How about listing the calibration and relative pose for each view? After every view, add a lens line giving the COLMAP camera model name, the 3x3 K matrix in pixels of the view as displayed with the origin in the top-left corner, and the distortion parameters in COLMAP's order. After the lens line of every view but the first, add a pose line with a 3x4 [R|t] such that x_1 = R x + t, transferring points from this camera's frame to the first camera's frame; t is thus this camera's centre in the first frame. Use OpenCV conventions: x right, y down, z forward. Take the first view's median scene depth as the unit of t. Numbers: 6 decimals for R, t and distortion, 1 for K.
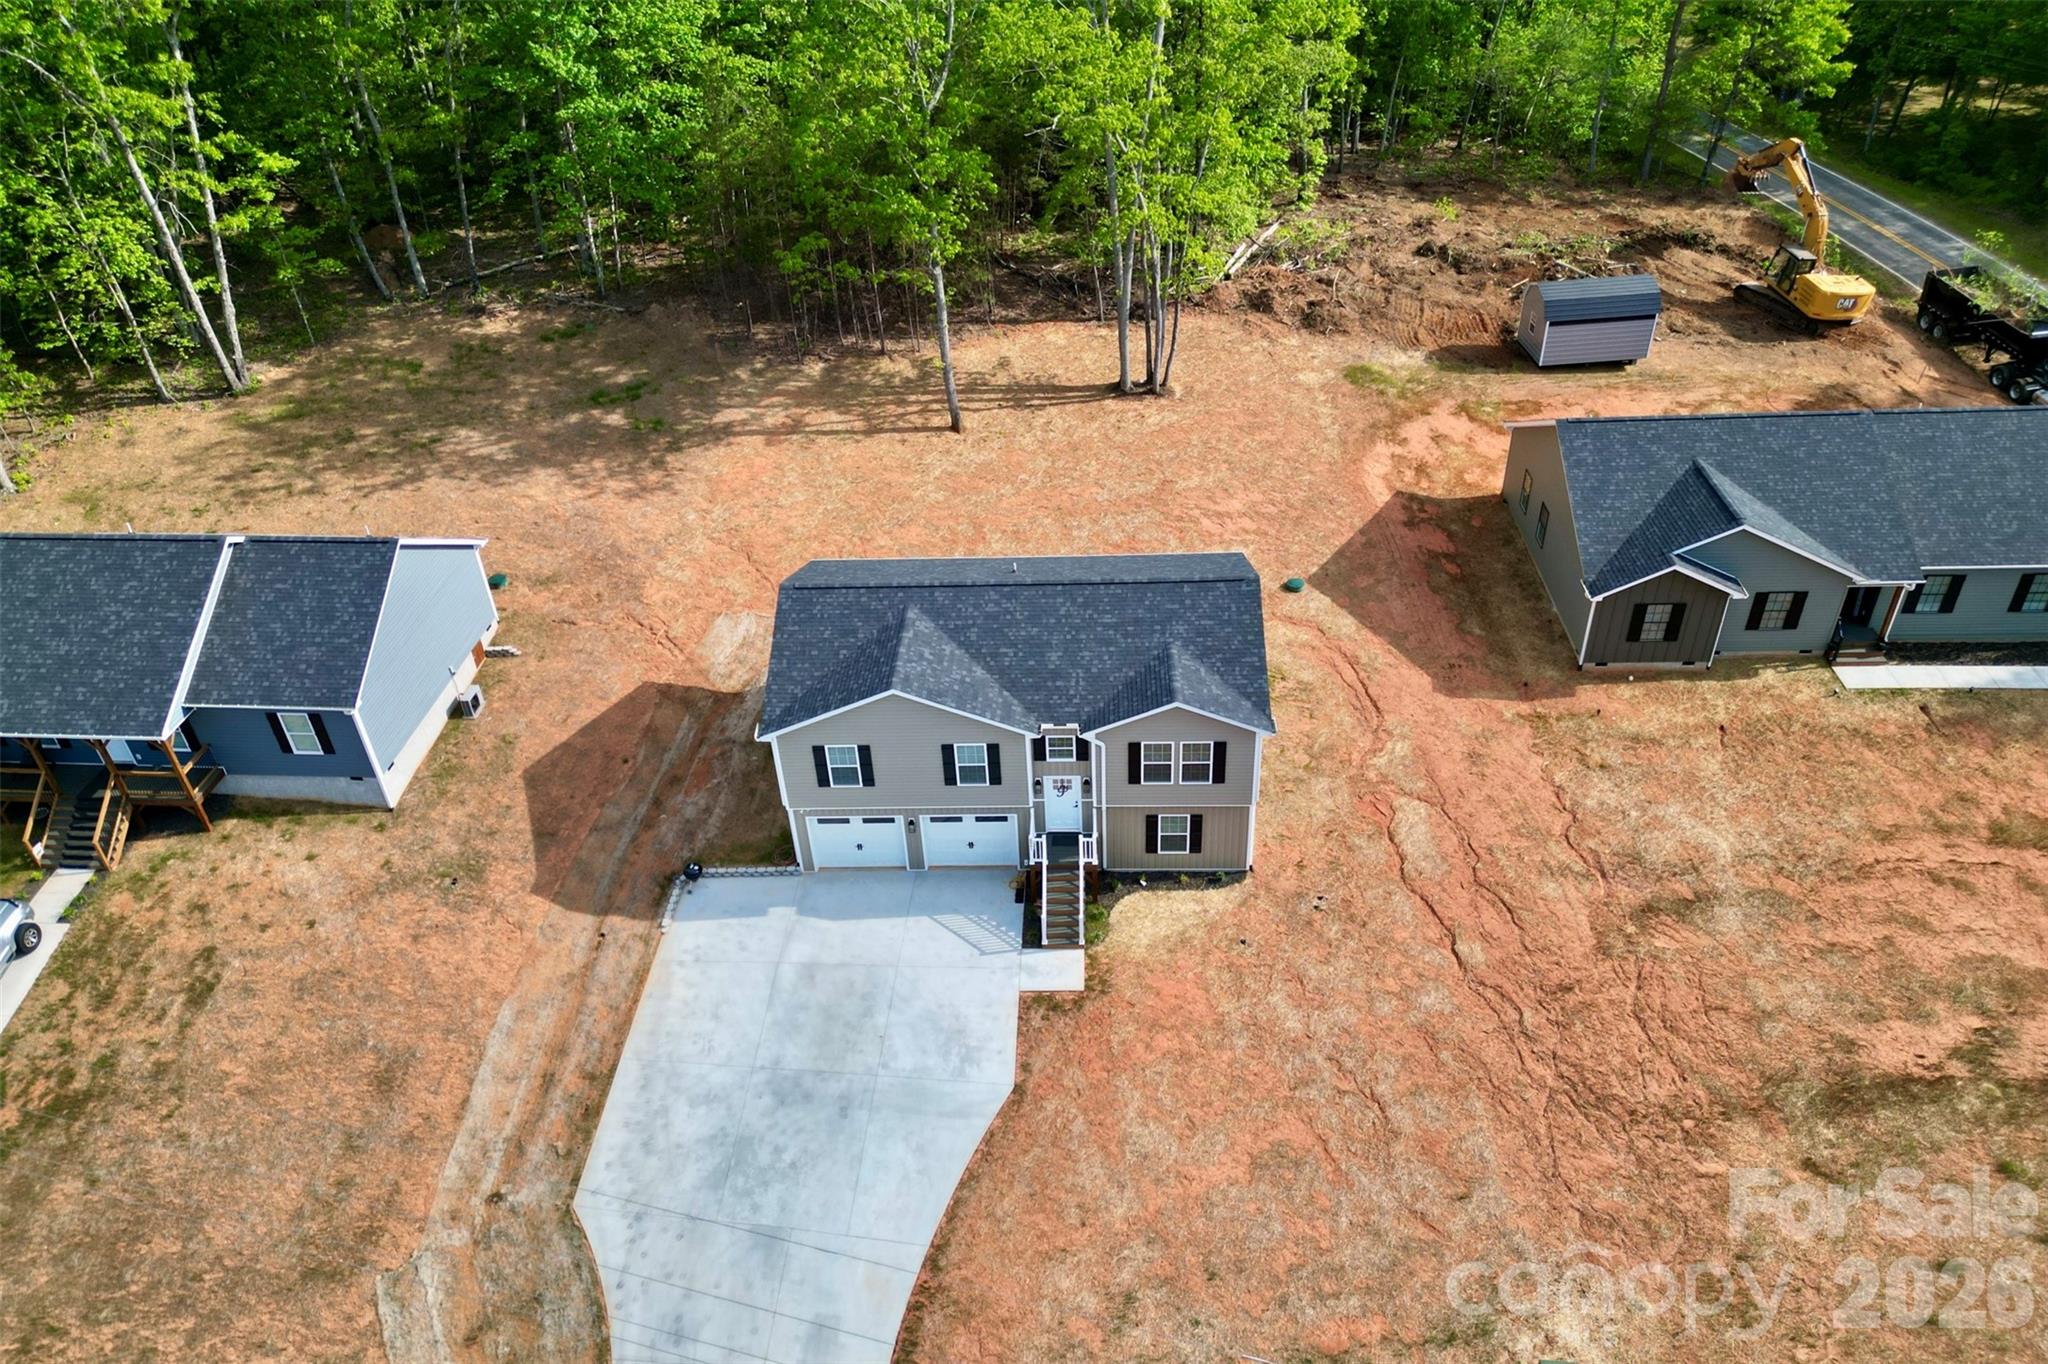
lens RADIAL K [[1430.6, 0, 1034.3], [0, 1430.6, 702.8], [0, 0, 1]] dist [0.050389, -0.030419]
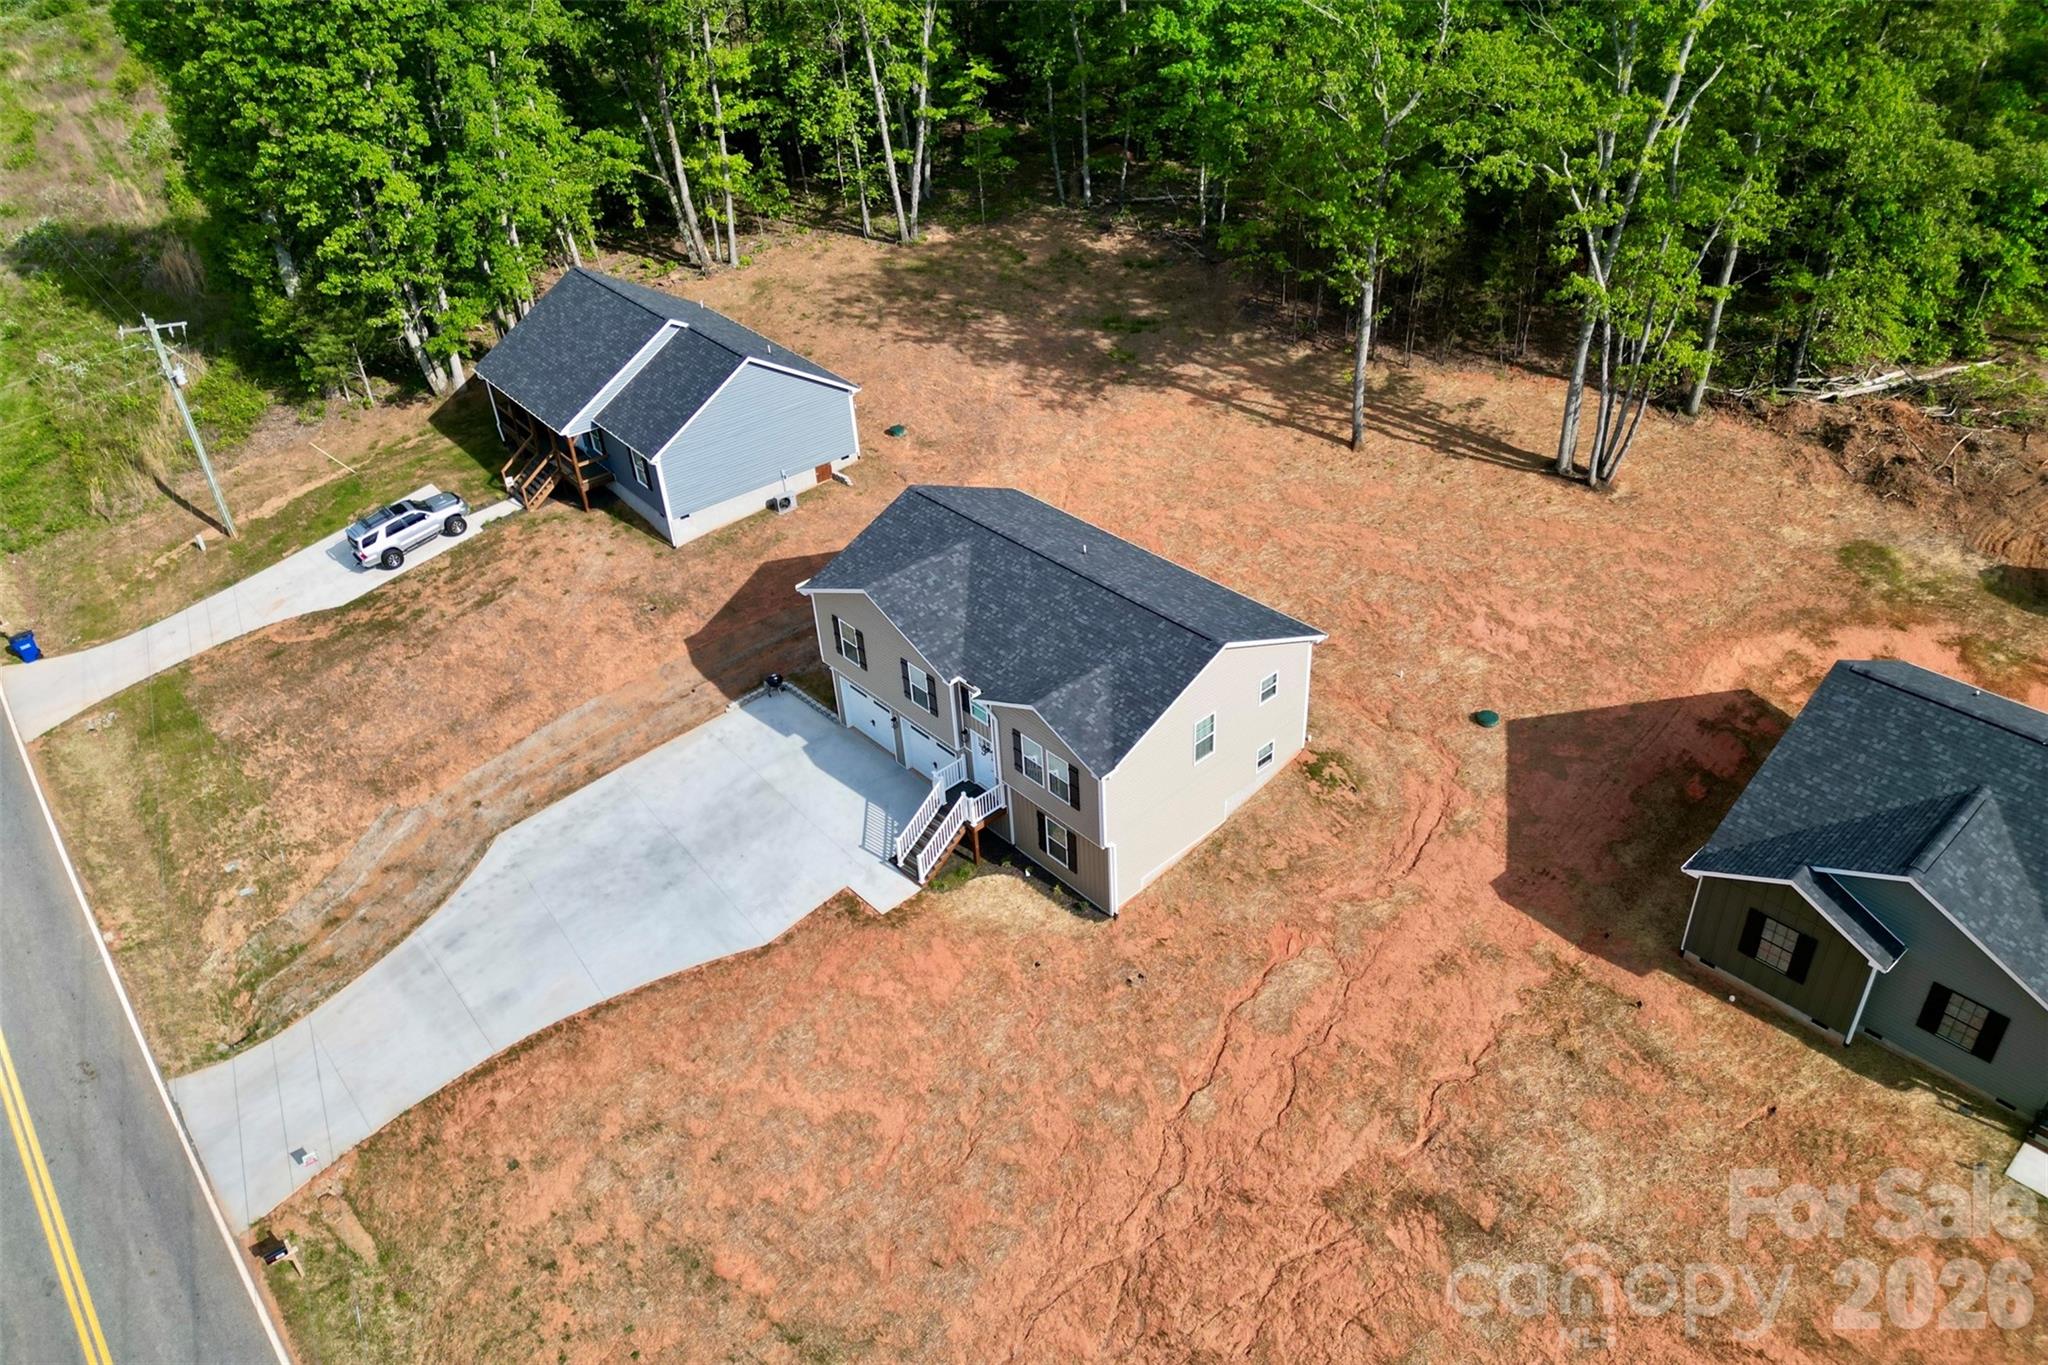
lens RADIAL K [[1430.6, 0, 1029.2], [0, 1430.6, 667.4], [0, 0, 1]] dist [0.050389, -0.030419]
pose [[0.697504, 0.410157, -0.587588, 0.542775], [-0.409726, 0.901000, 0.142559, -0.134076], [0.587889, 0.141314, 0.796503, 0.148986]]
